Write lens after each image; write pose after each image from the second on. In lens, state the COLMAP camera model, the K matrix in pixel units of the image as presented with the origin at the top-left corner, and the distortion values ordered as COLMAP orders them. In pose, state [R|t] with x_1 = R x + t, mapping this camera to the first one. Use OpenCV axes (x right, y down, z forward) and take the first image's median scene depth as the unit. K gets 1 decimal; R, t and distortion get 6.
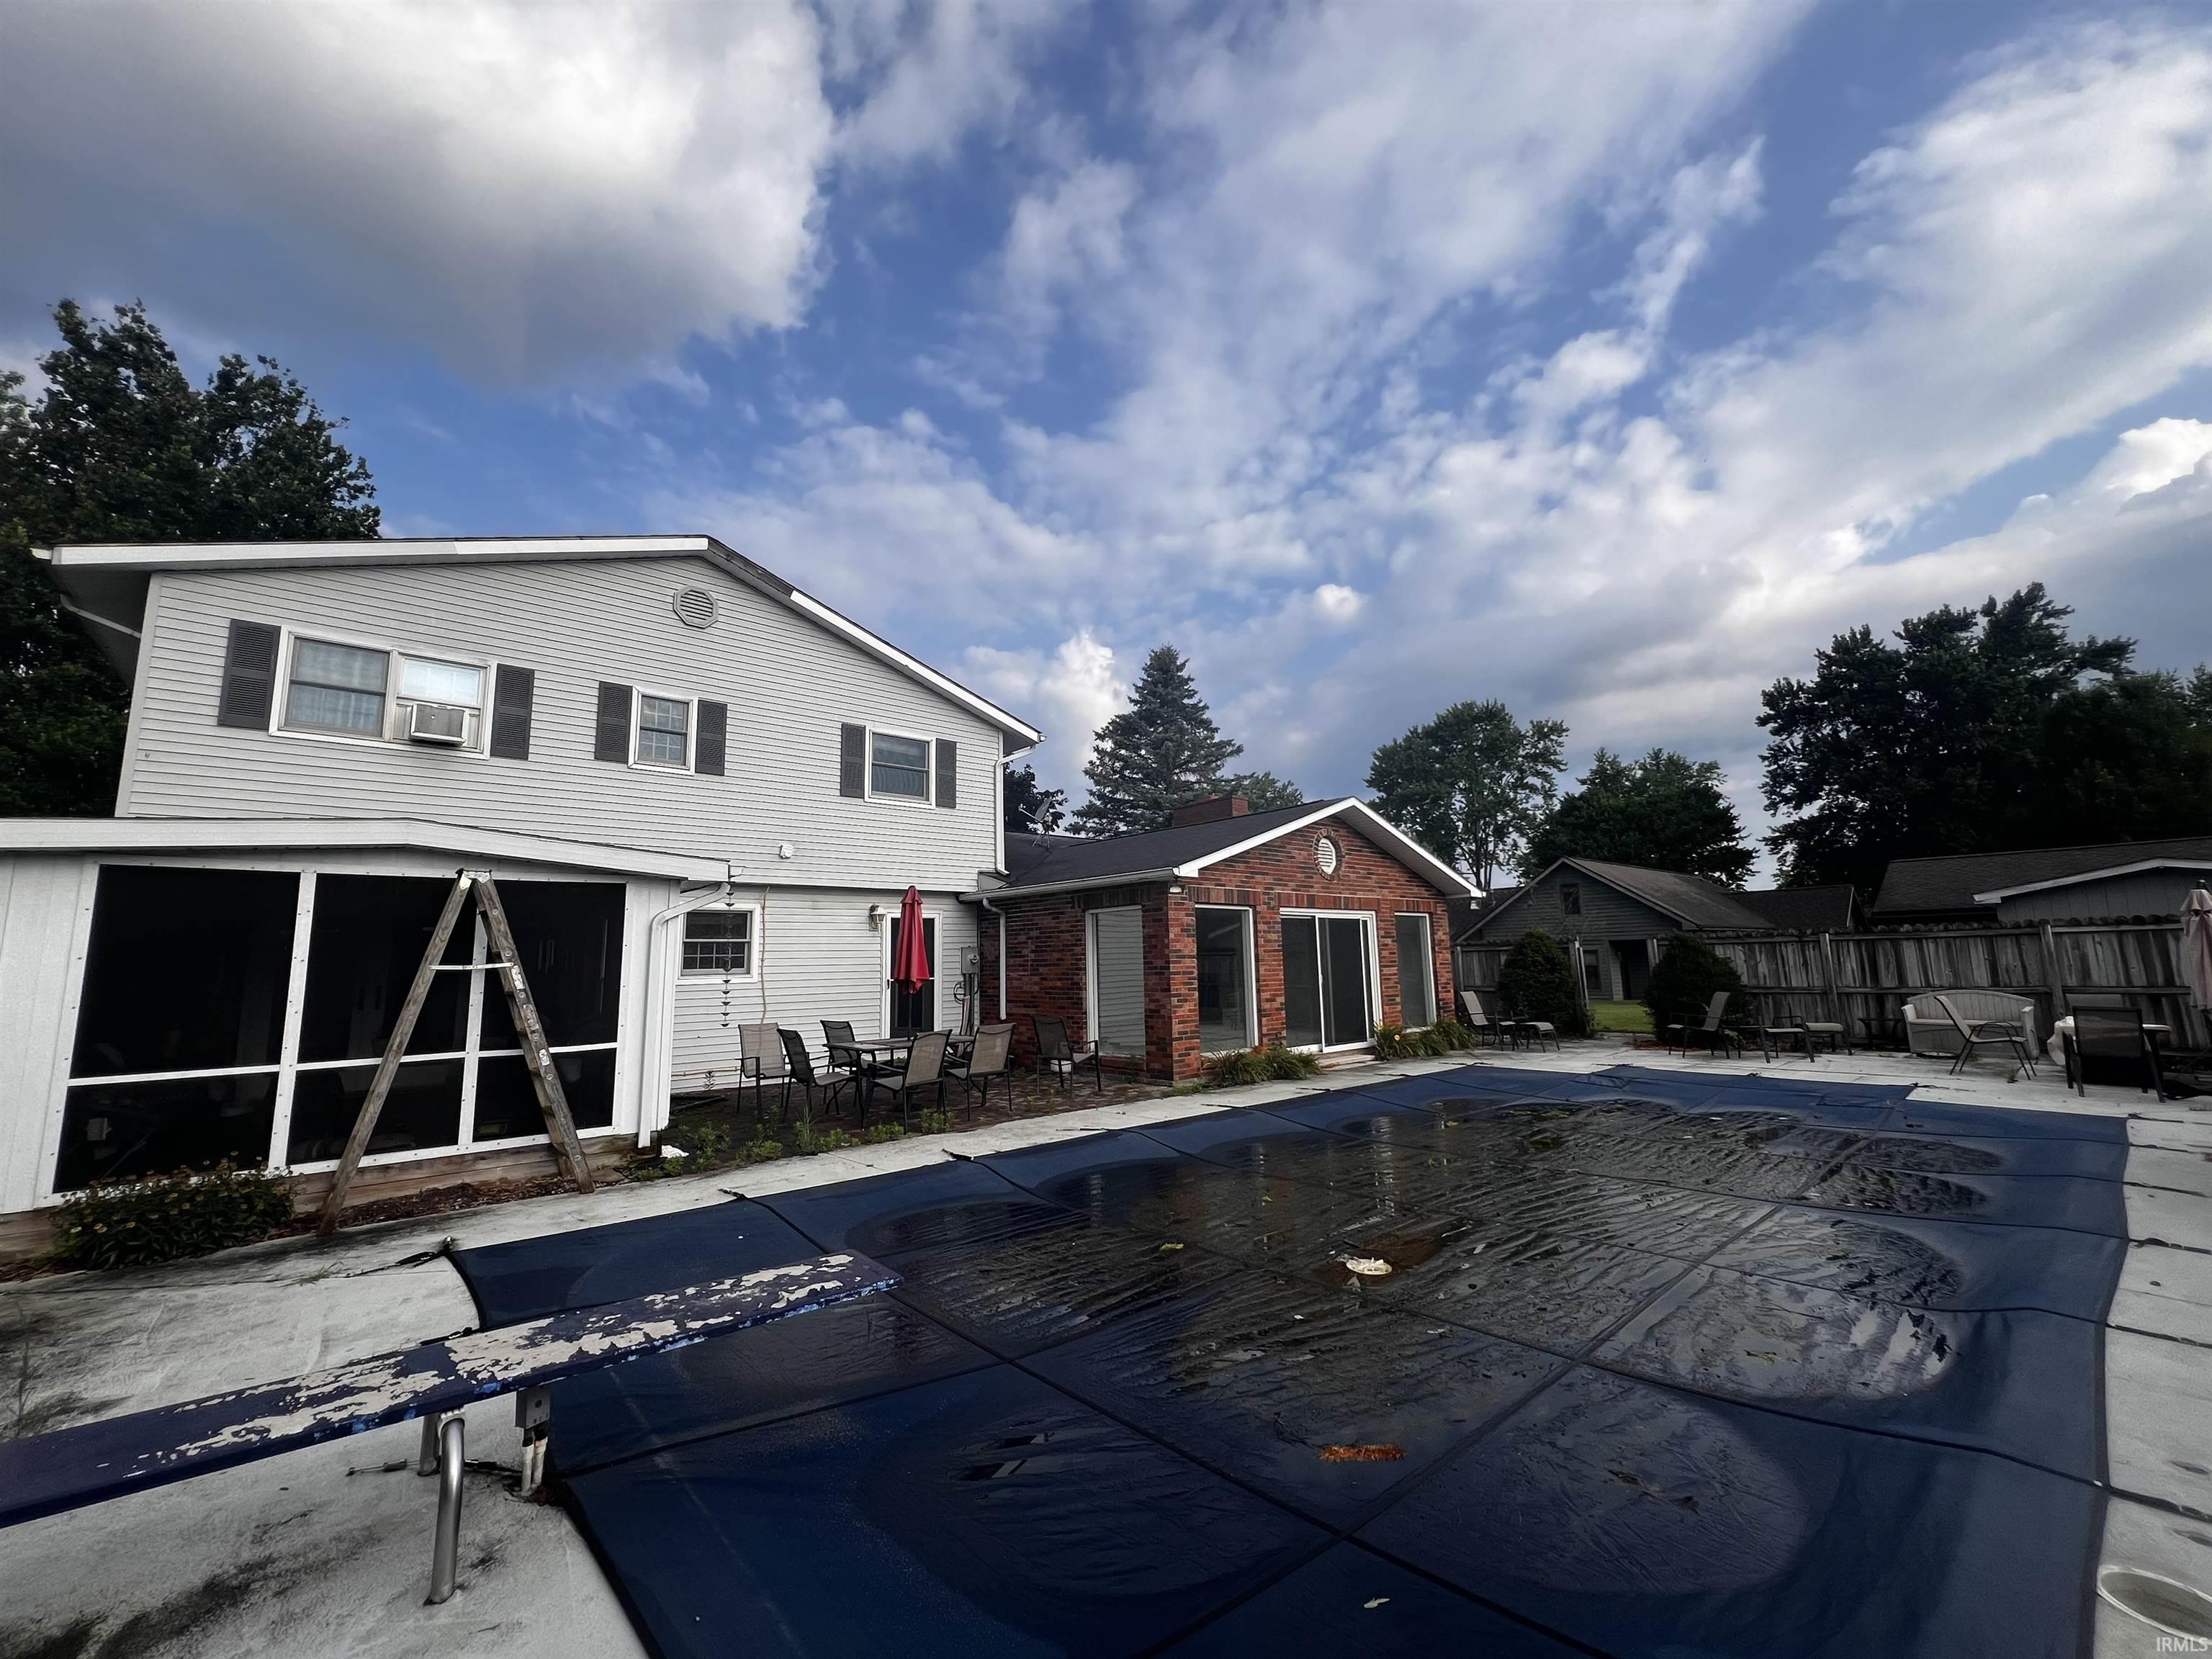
lens RADIAL K [[885.2, 0, 1103.6], [0, 885.2, 831.6], [0, 0, 1]] dist [-0.002067, 0.000015]
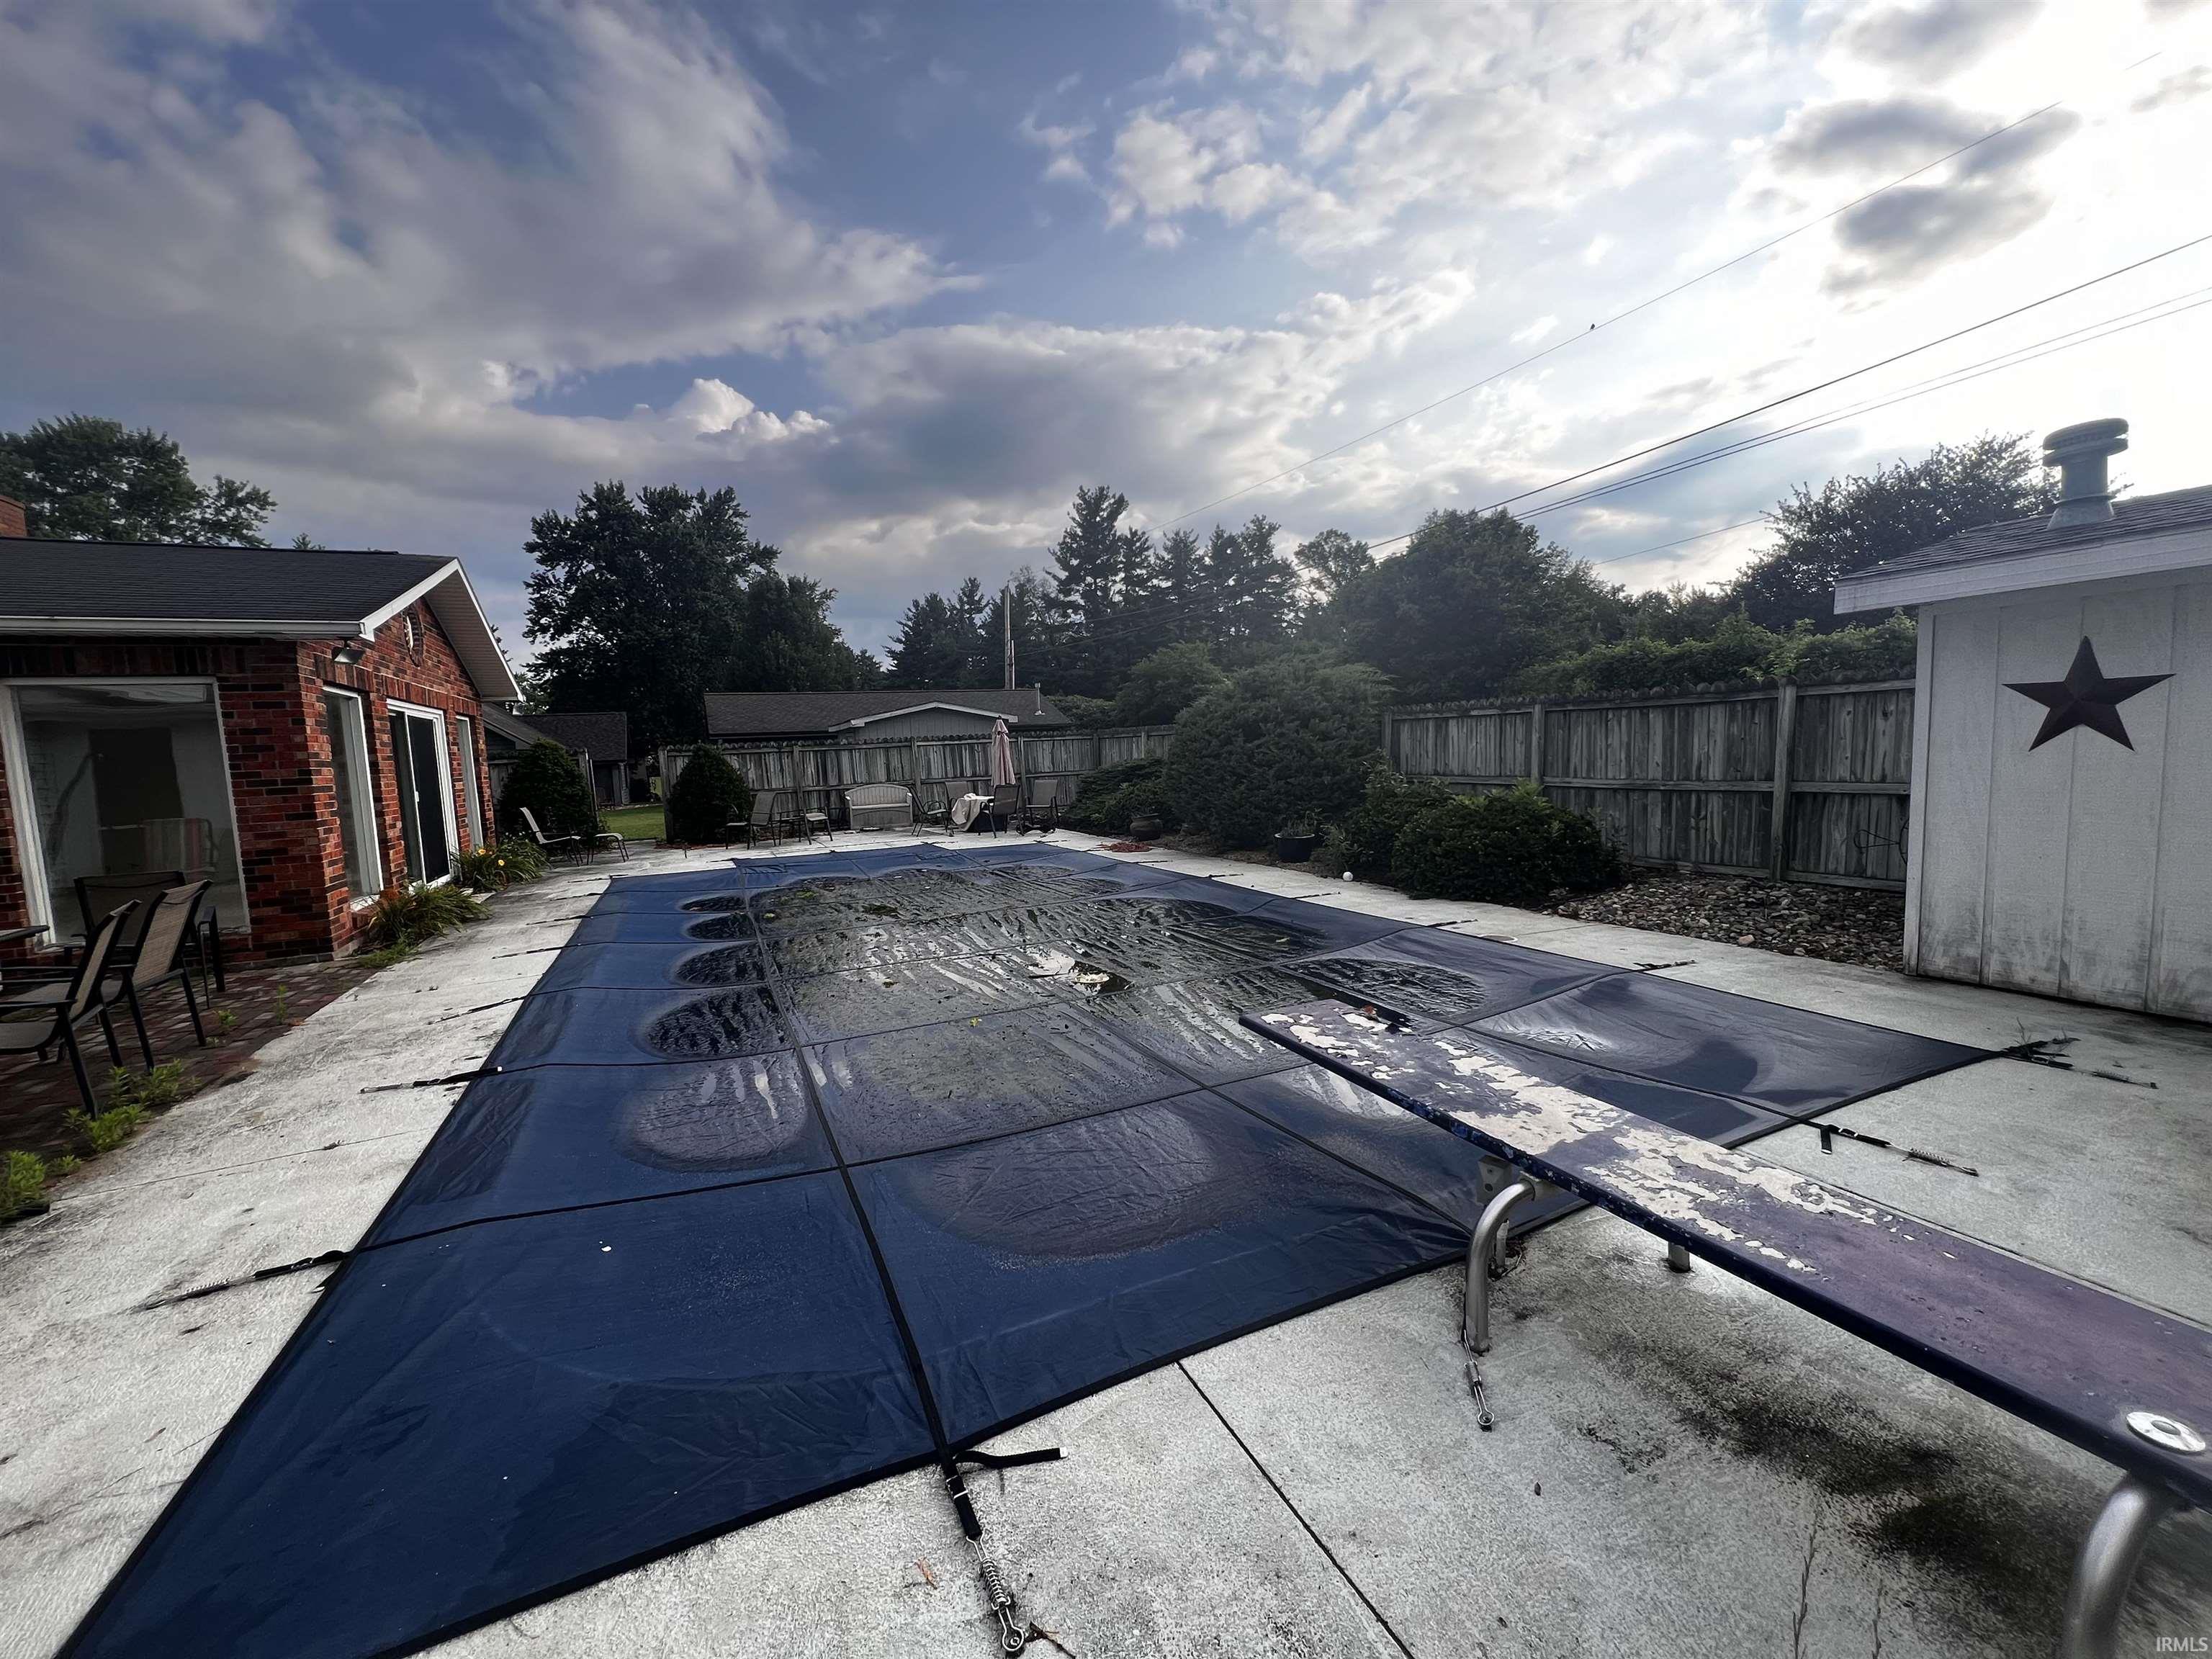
lens RADIAL K [[885.2, 0, 1103.6], [0, 885.2, 831.6], [0, 0, 1]] dist [-0.002067, 0.000015]
pose [[0.279067, -0.082171, 0.956749, -0.309543], [-0.104976, 0.987750, 0.115453, 0.046641], [-0.954517, -0.132654, 0.267023, 0.232689]]
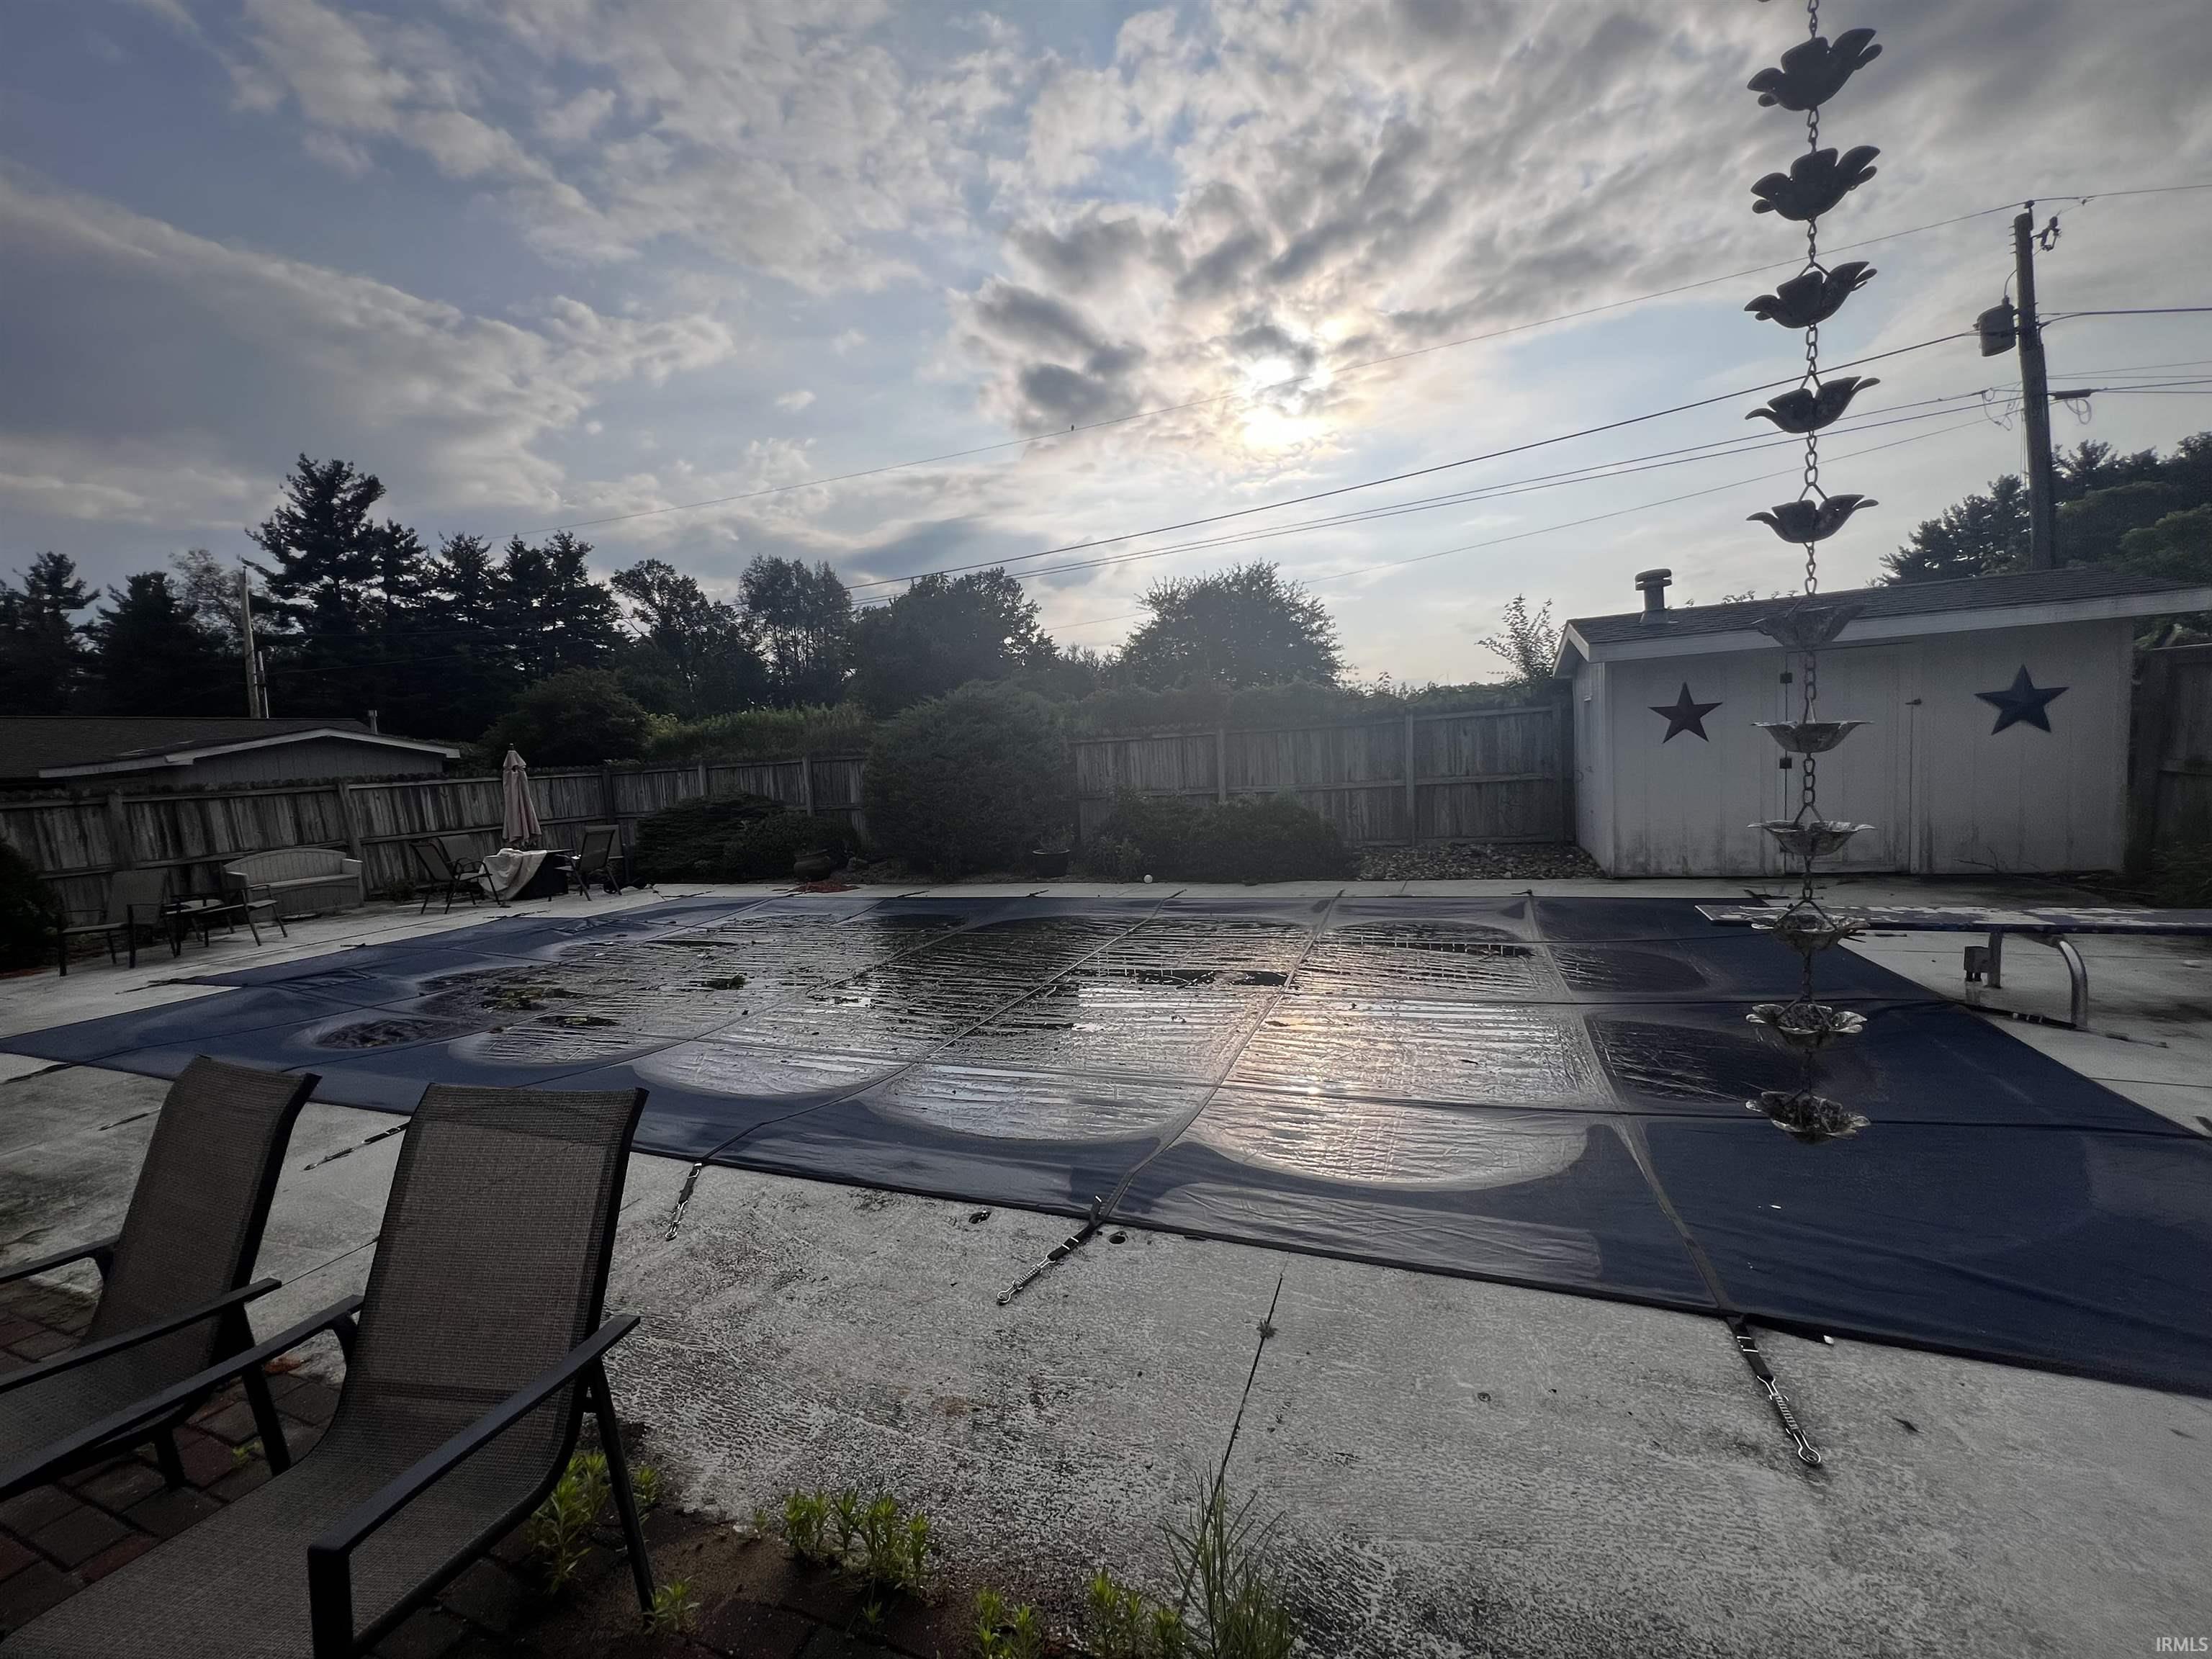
lens RADIAL K [[874.1, 0, 1098.8], [0, 874.1, 858.7], [0, 0, 1]] dist [-0.000590, 0.000007]
pose [[-0.441567, -0.057766, 0.895367, -0.259405], [-0.059276, 0.997623, 0.035130, 0.099239], [-0.895268, -0.037562, -0.443942, 0.603144]]
